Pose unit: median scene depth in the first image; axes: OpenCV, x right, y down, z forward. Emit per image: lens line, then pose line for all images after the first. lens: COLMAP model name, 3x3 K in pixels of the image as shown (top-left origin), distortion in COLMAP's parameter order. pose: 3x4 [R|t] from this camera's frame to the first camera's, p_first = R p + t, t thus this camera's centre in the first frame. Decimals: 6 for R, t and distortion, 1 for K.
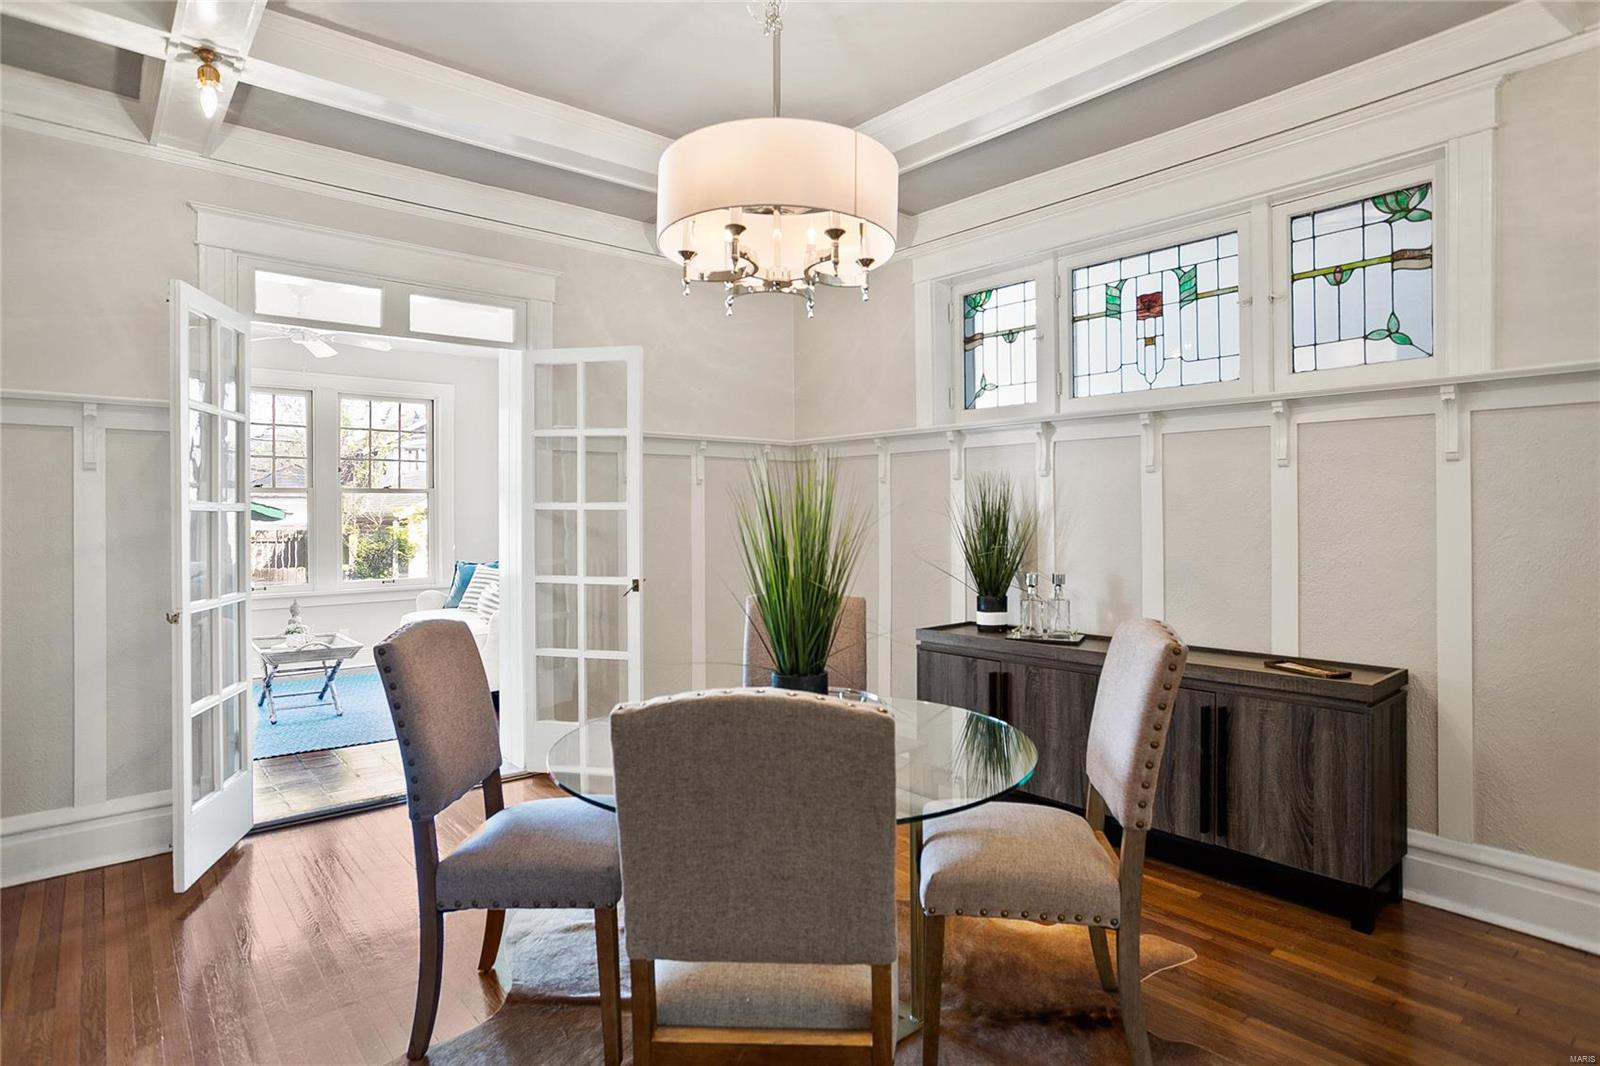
lens RADIAL K [[851.7, 0, 799.2], [0, 851.7, 512.7], [0, 0, 1]] dist [-0.021509, 0.000749]
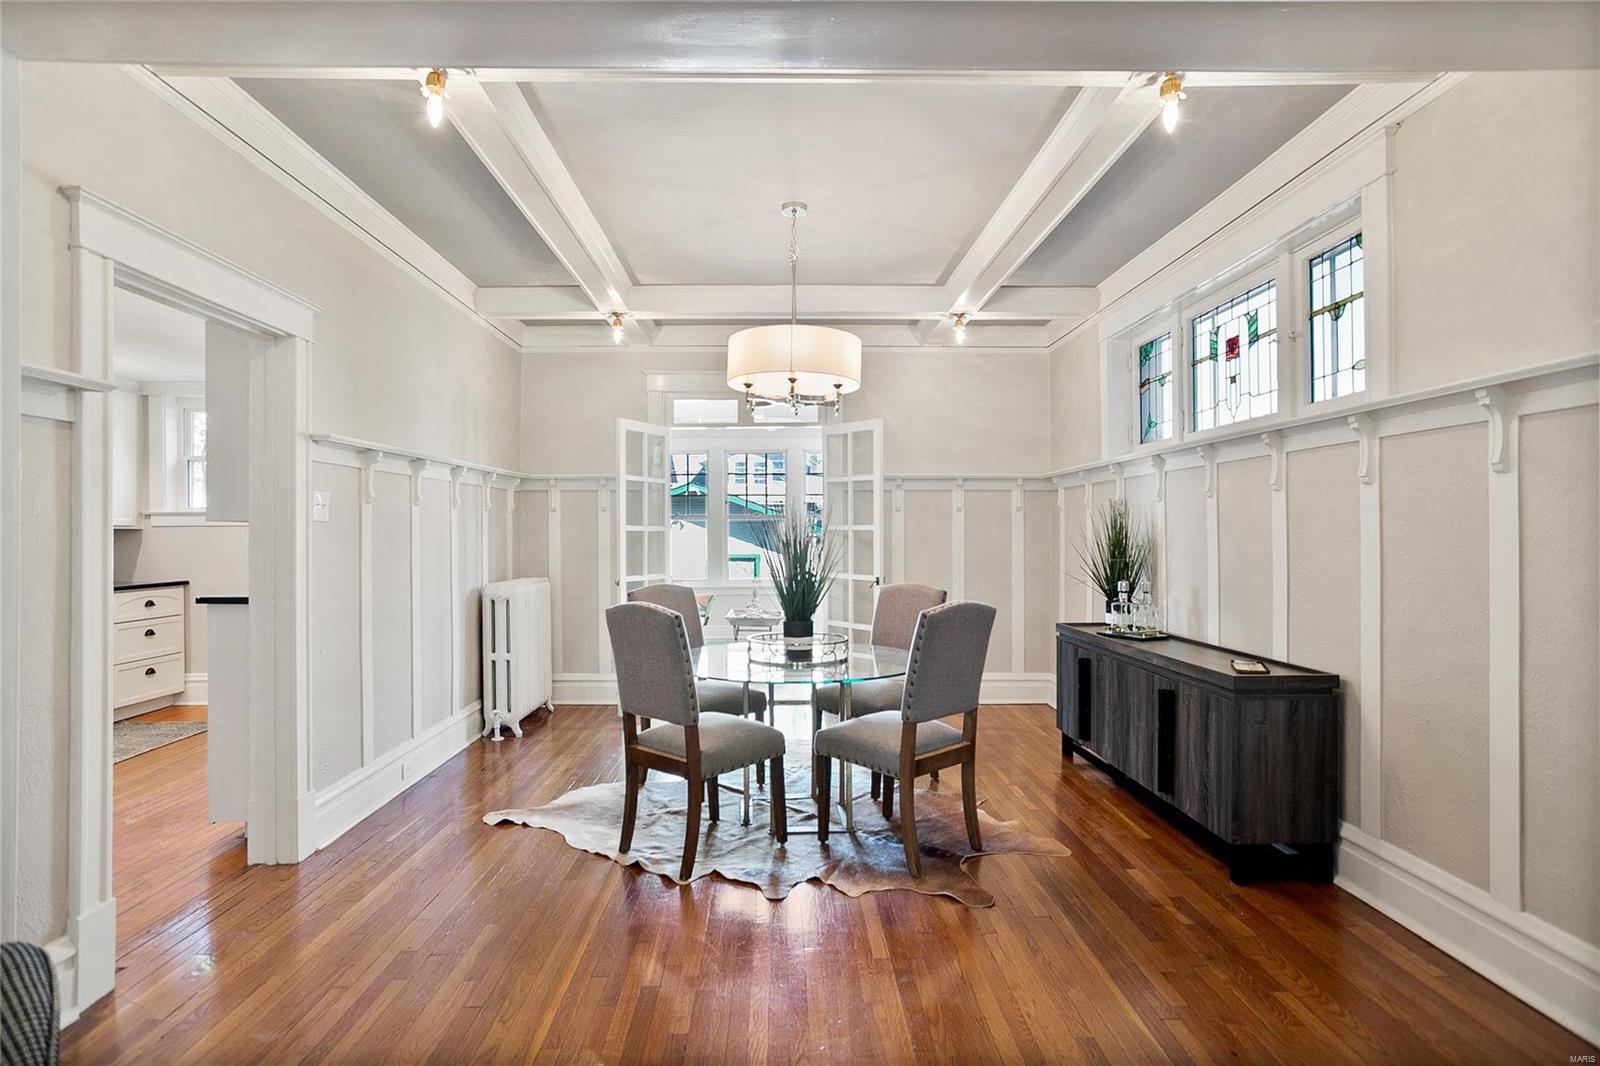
lens RADIAL K [[795.9, 0, 779.1], [0, 795.9, 534.8], [0, 0, 1]] dist [-0.000999, 0.000437]
pose [[0.771645, 0.002649, -0.636048, 0.582332], [-0.000472, 0.999993, 0.003592, 0.000169], [0.636054, -0.002472, 0.771641, -0.186053]]
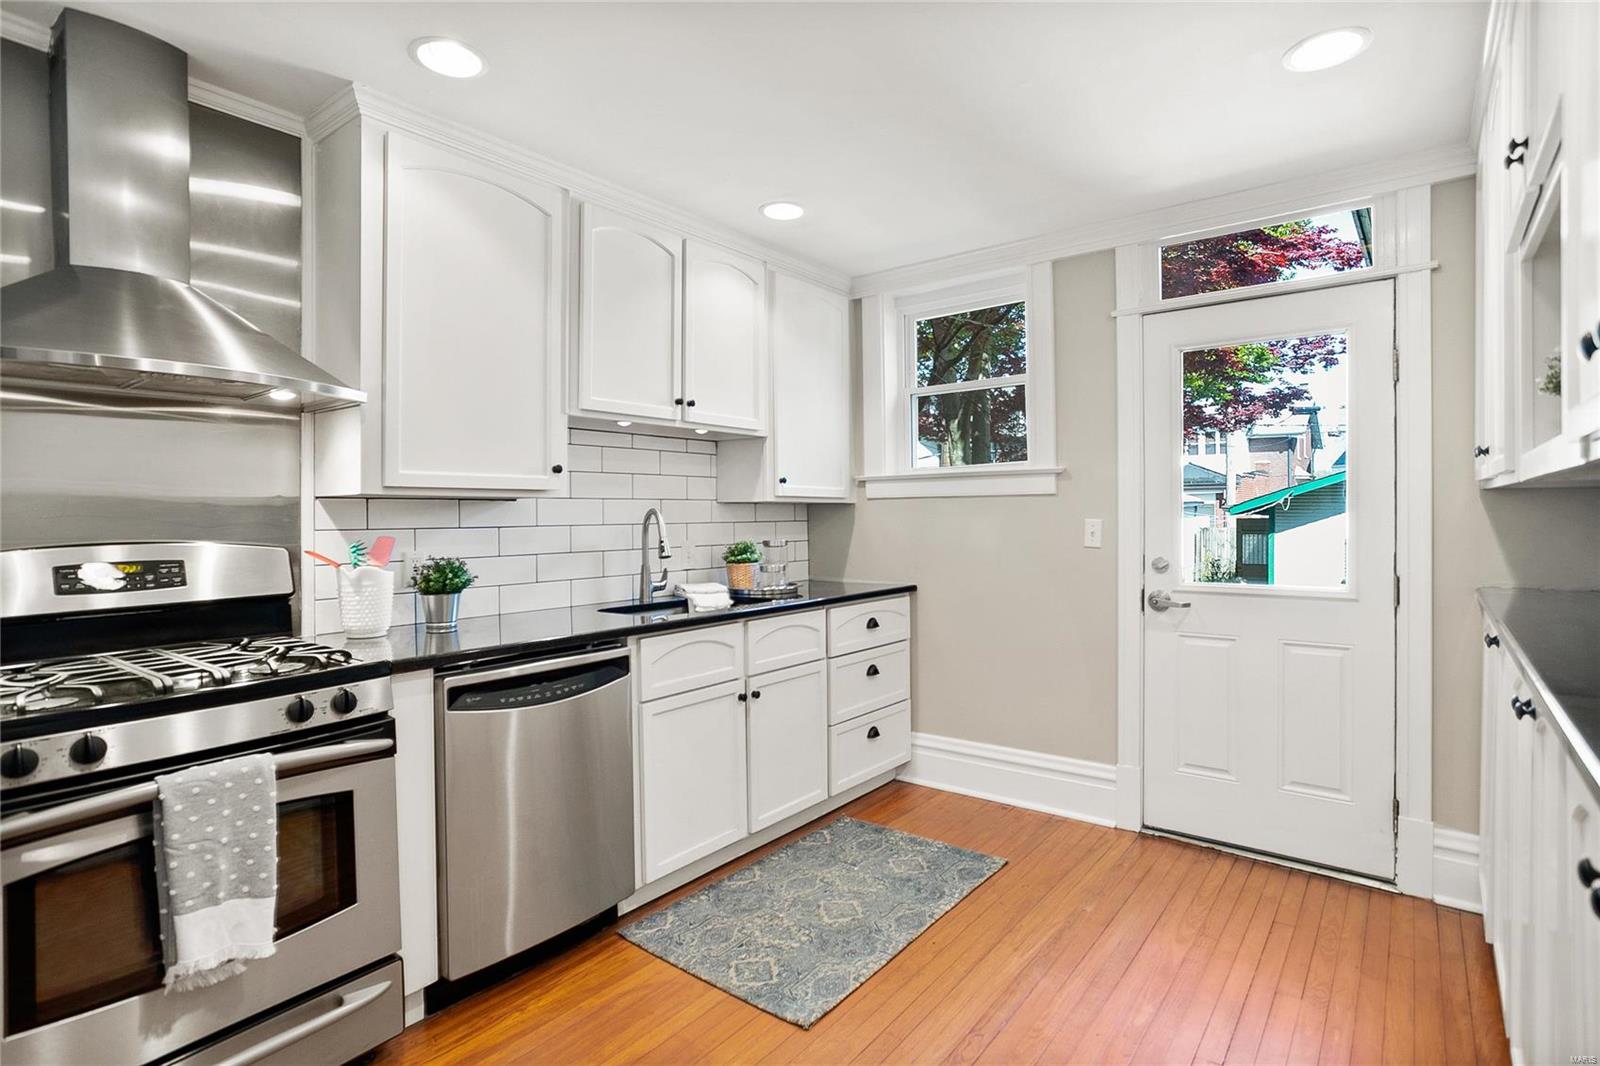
lens RADIAL K [[792.6, 0, 795.6], [0, 792.6, 520.0], [0, 0, 1]] dist [-0.037928, 0.025072]
pose [[0.198681, 0.012254, -0.979988, -0.387422], [0.005793, 0.999890, 0.013677, 0.002502], [0.980047, -0.008394, 0.198588, -0.055125]]
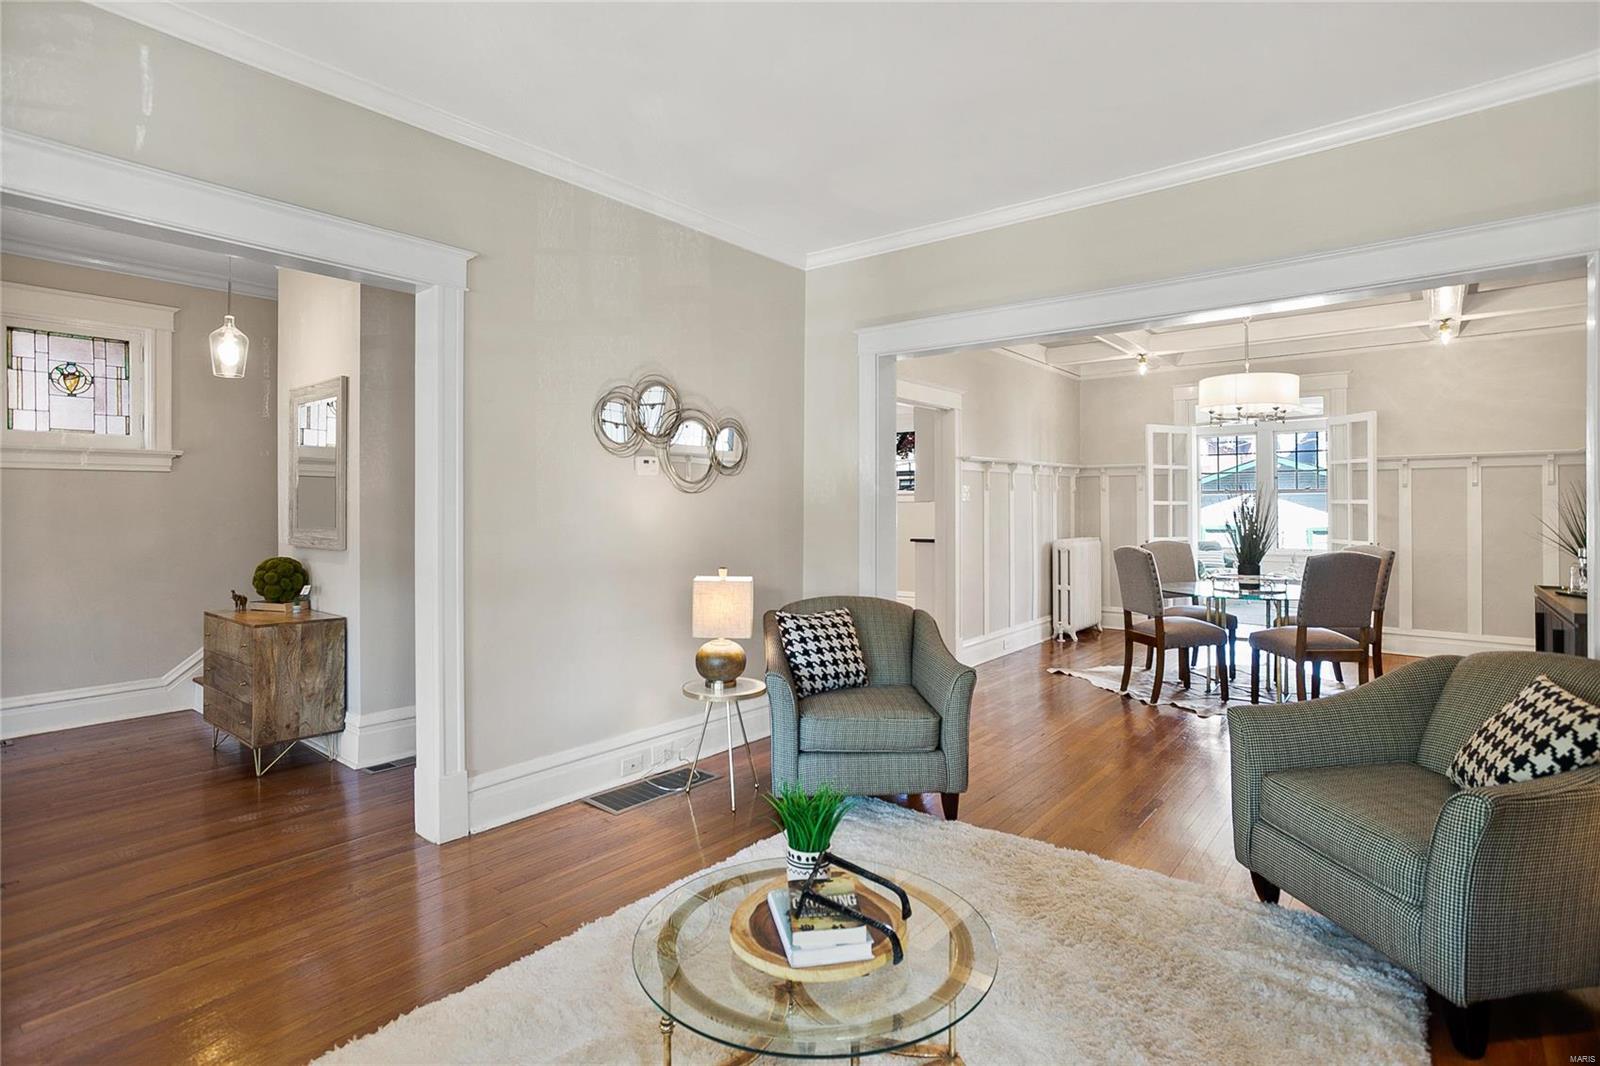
lens RADIAL K [[791.5, 0, 798.1], [0, 791.5, 512.1], [0, 0, 1]] dist [-0.059914, 0.032700]
pose [[0.186936, 0.009096, -0.982330, 1.223058], [0.003325, 0.999946, 0.009892, -0.006207], [0.982366, -0.005115, 0.186896, -0.497492]]
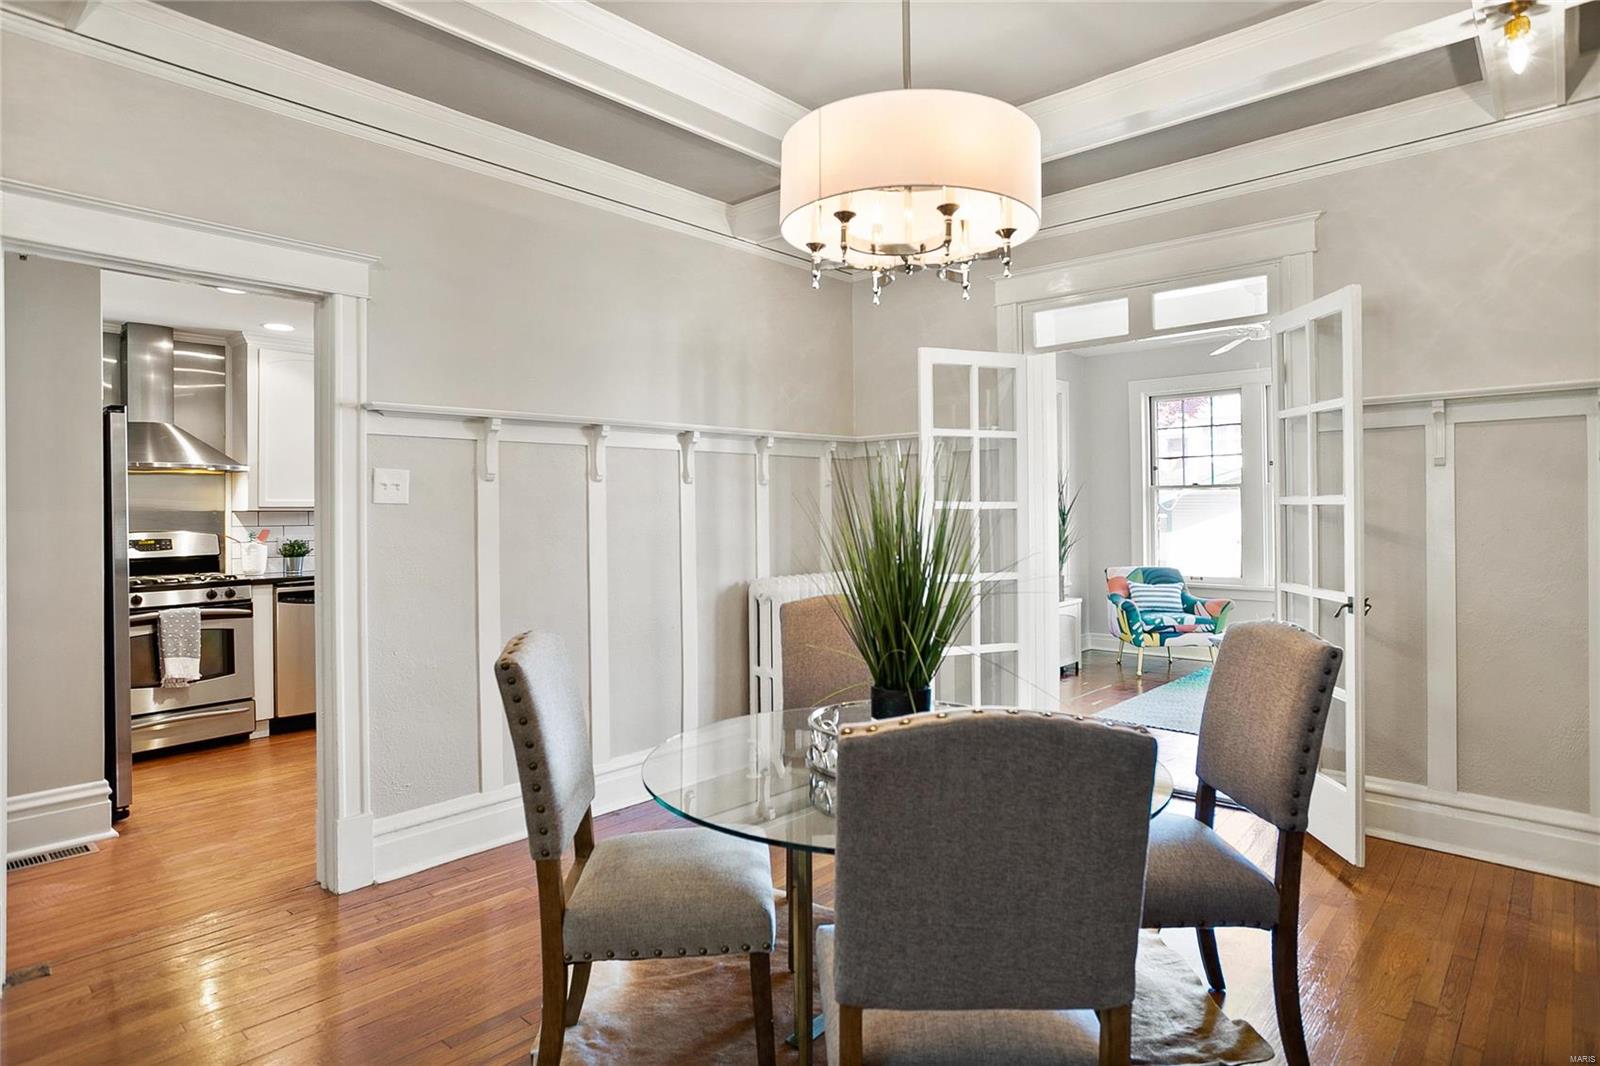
lens RADIAL K [[876.4, 0, 815.1], [0, 876.4, 517.9], [0, 0, 1]] dist [-0.015234, 0.001472]
pose [[0.149133, 0.007012, -0.988792, 0.518077], [0.007751, 0.999936, 0.008260, -0.001845], [0.988787, -0.008896, 0.149069, 0.443014]]
